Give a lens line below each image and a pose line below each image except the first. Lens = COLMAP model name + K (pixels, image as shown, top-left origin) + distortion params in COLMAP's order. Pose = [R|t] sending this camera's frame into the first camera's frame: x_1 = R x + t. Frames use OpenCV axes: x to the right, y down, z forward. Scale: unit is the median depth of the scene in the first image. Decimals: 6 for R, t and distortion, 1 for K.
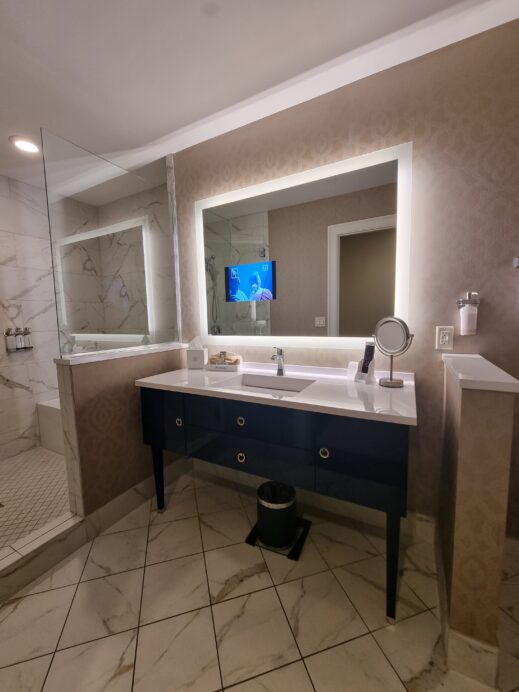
lens RADIAL K [[280.9, 0, 260.0], [0, 280.9, 346.0], [0, 0, 1]] dist [-0.000994, -0.000086]
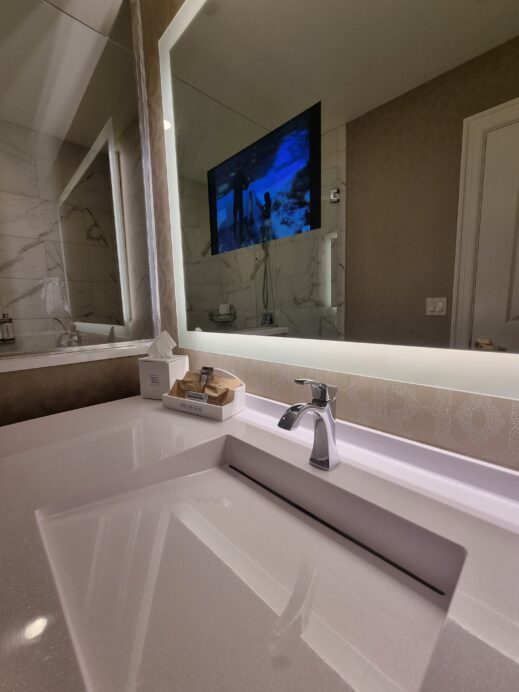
lens RADIAL K [[280.9, 0, 259.0], [0, 280.9, 346.4], [0, 0, 1]] dist [-0.000994, -0.000086]
pose [[0.952959, 0.039176, -0.300556, 0.063974], [-0.027246, 0.998669, 0.043785, -0.027121], [0.301872, -0.033536, 0.952758, 0.449810]]
